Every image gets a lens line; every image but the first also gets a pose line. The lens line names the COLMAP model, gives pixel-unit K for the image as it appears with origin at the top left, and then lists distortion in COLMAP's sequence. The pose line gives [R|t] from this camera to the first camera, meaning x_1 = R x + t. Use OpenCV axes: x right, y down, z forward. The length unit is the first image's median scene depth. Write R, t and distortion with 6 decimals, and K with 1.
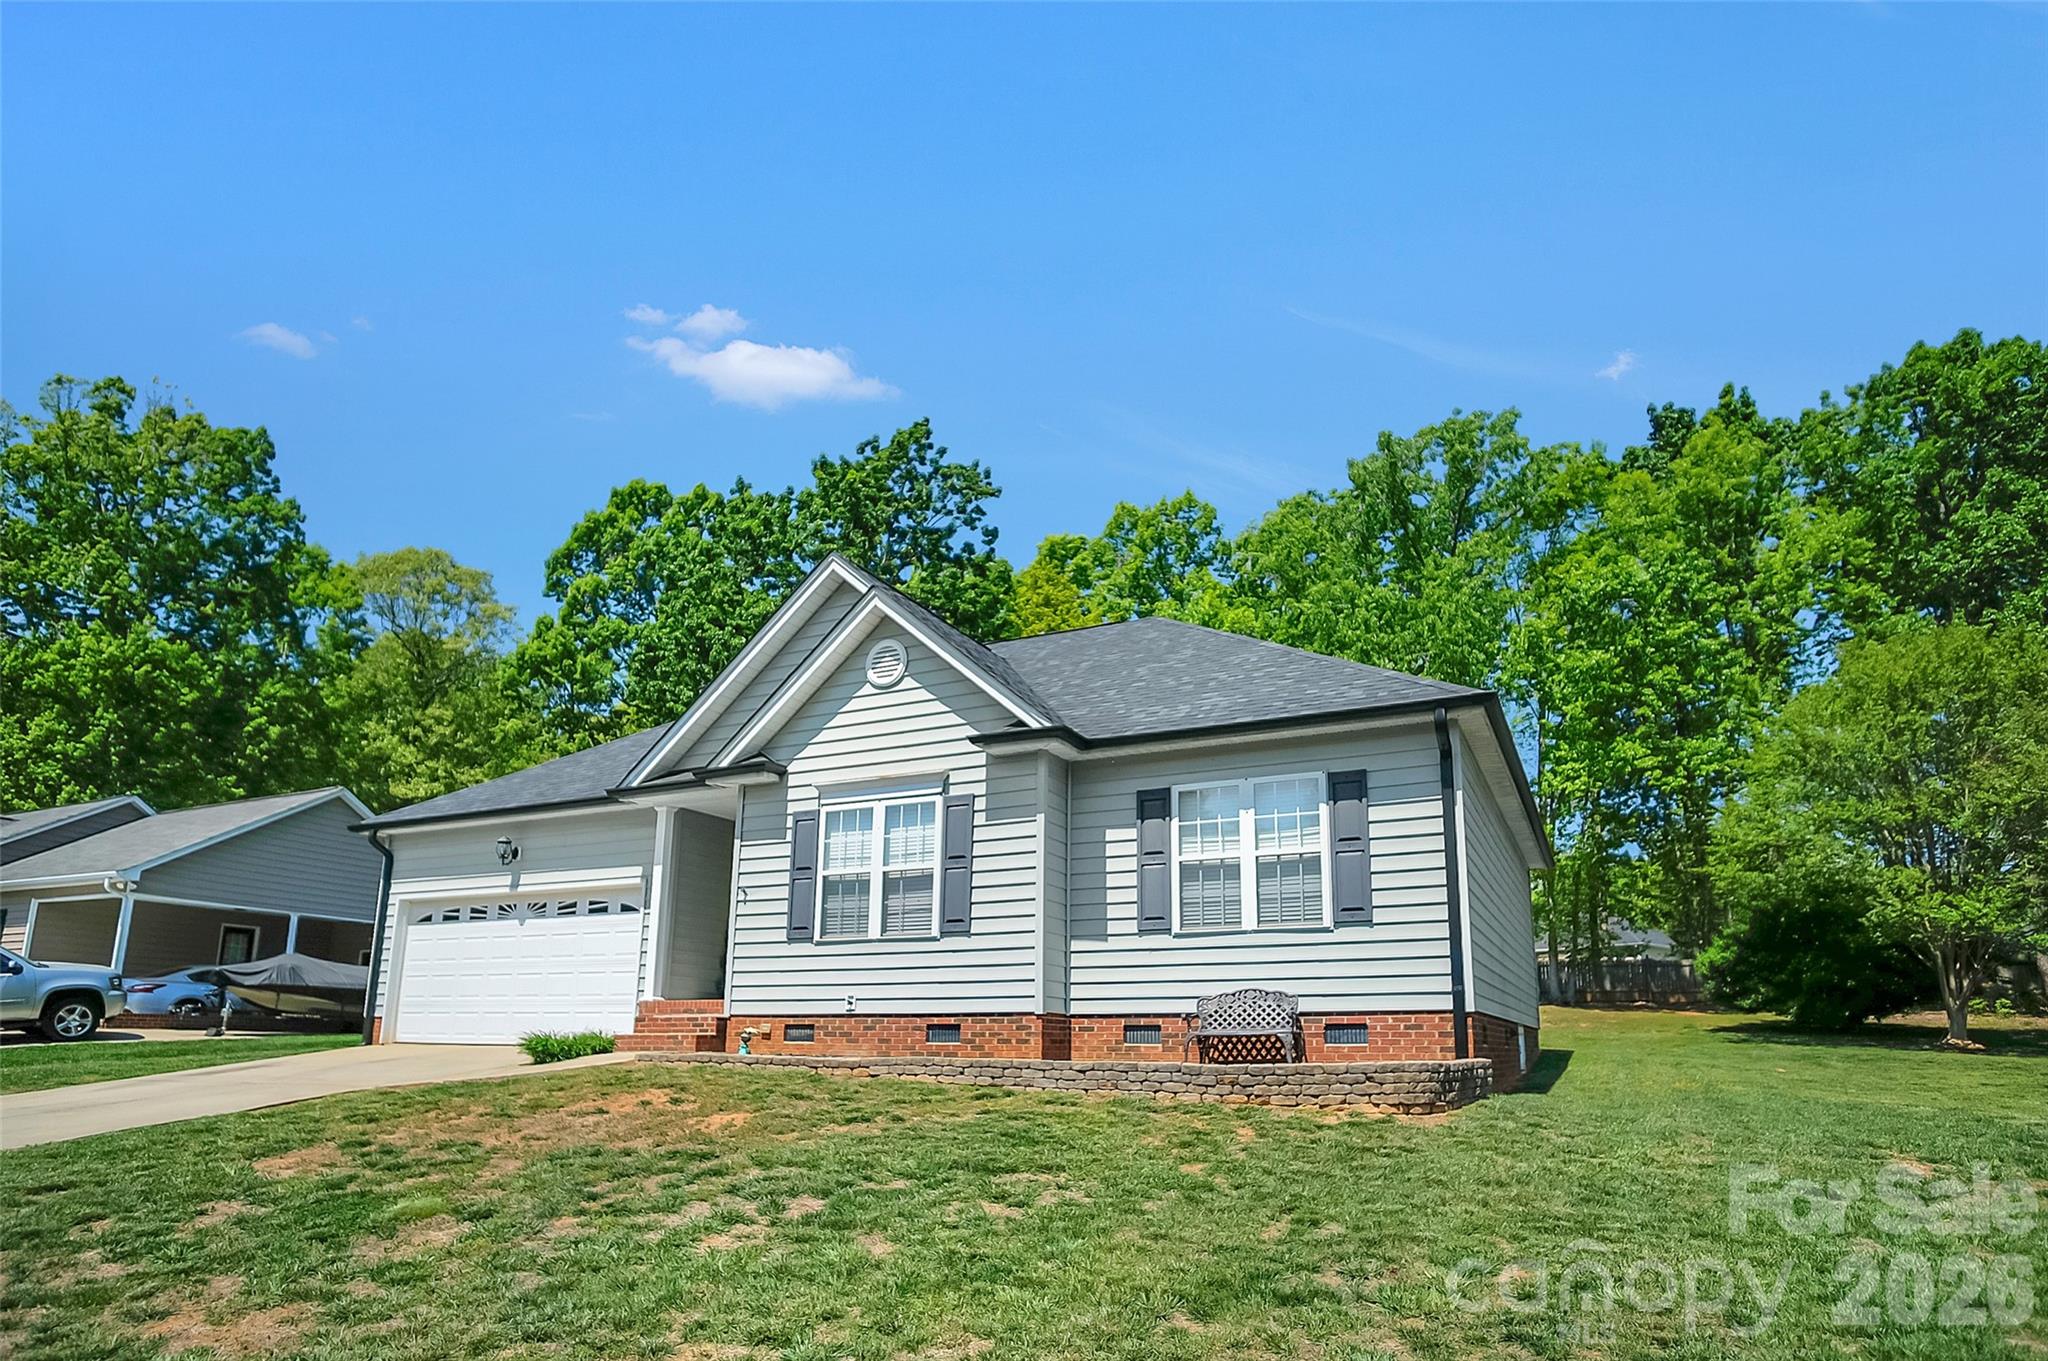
lens RADIAL K [[1181.2, 0, 1016.7], [0, 1181.2, 715.2], [0, 0, 1]] dist [-0.023052, 0.001883]
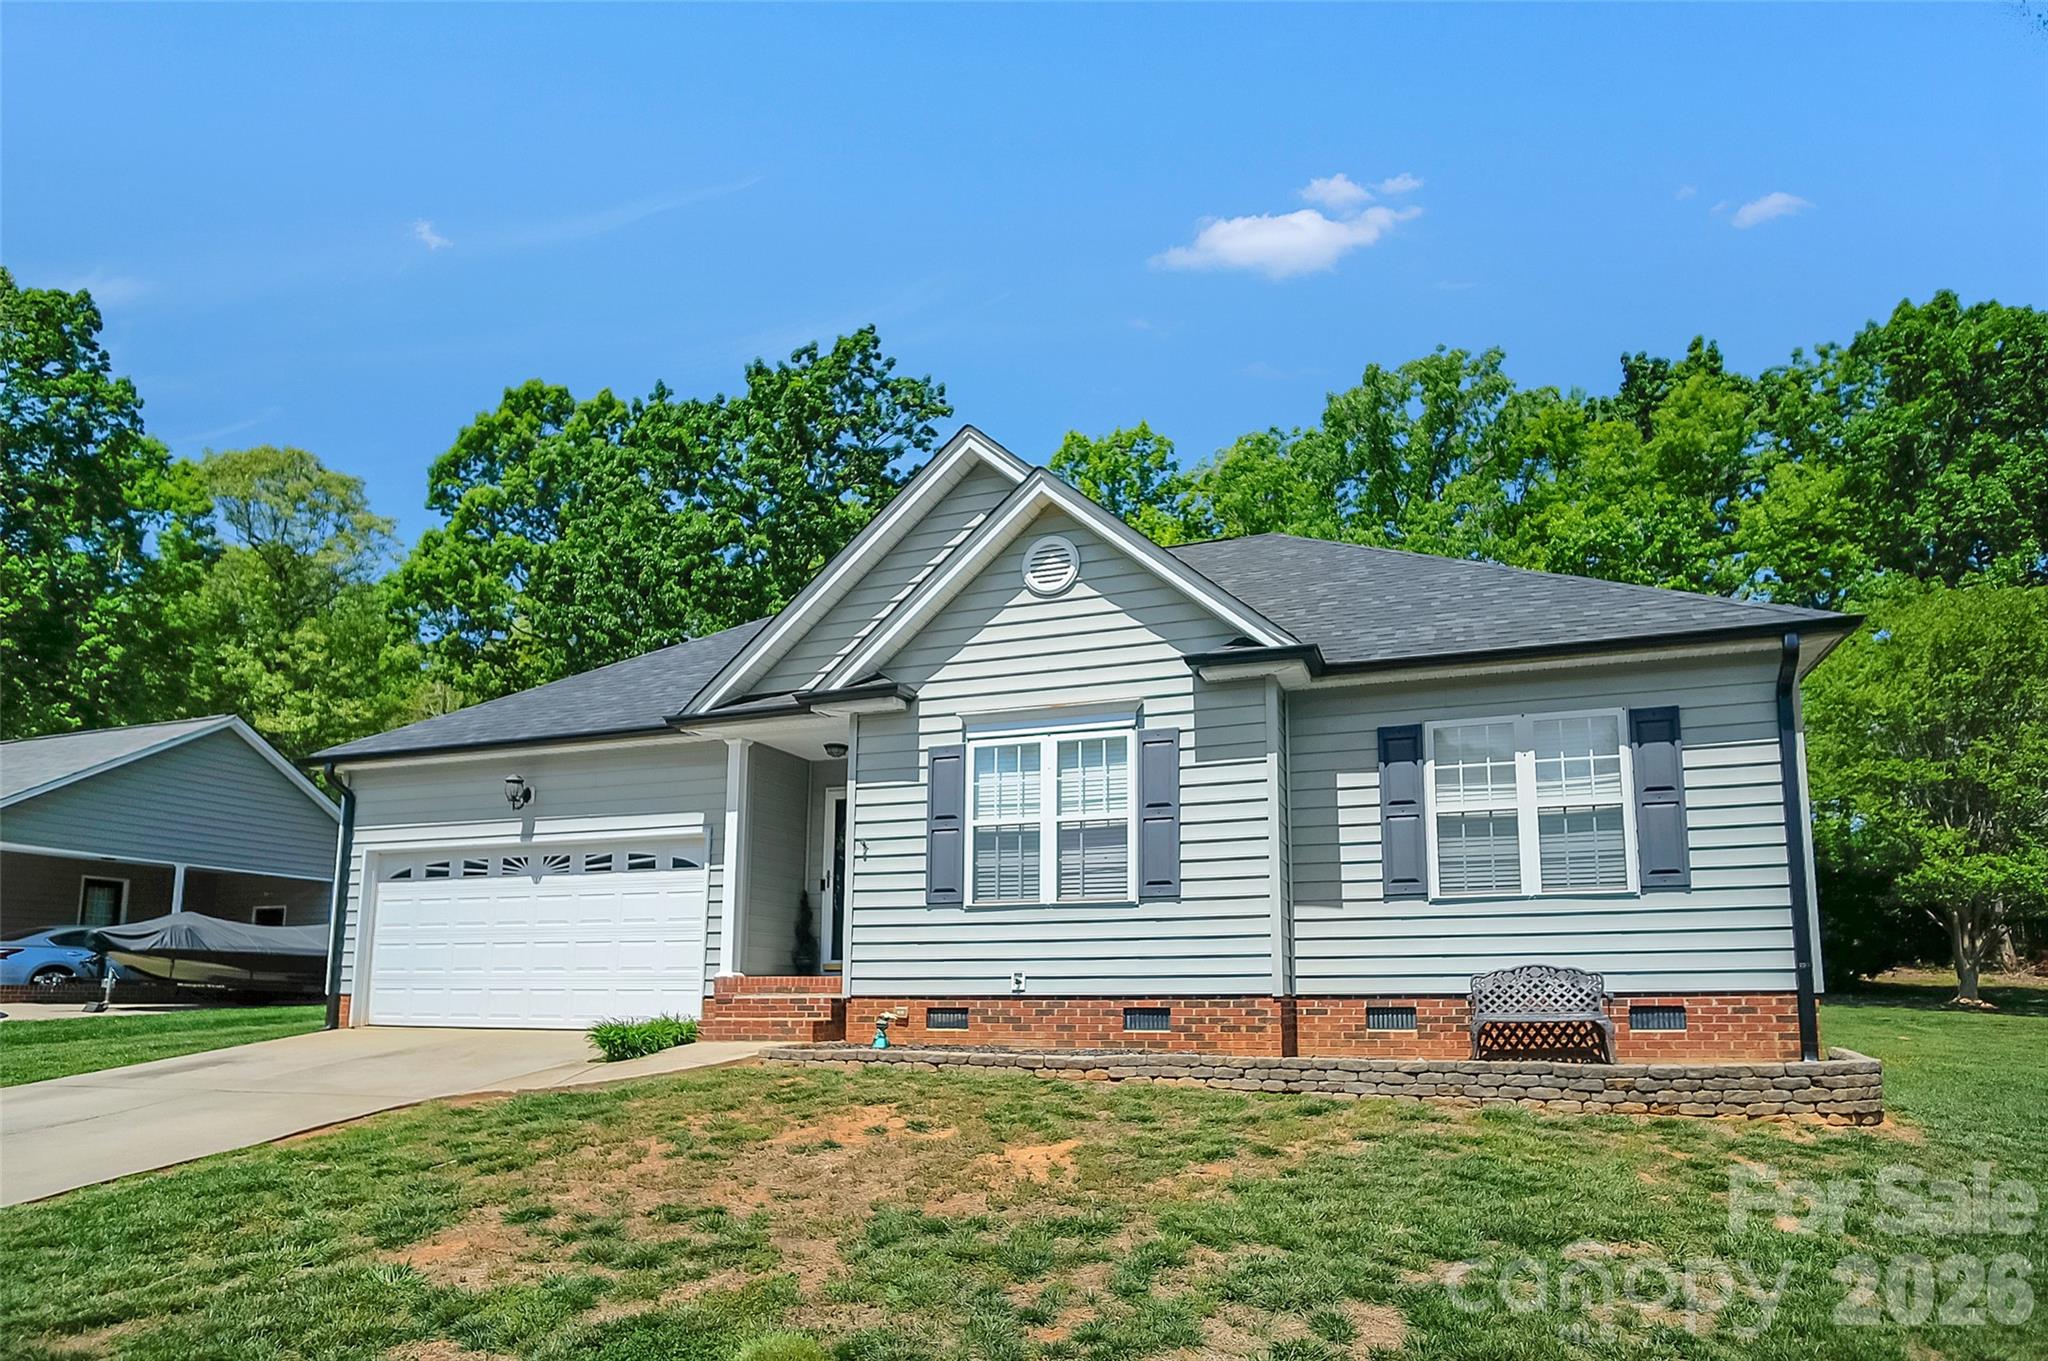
lens RADIAL K [[1223.7, 0, 1069.1], [0, 1223.7, 755.3], [0, 0, 1]] dist [-0.030135, 0.009571]
pose [[0.992684, 0.015717, 0.119712, -0.173637], [-0.024900, 0.996827, 0.075603, 0.019415], [-0.118144, -0.078031, 0.989926, 0.142898]]
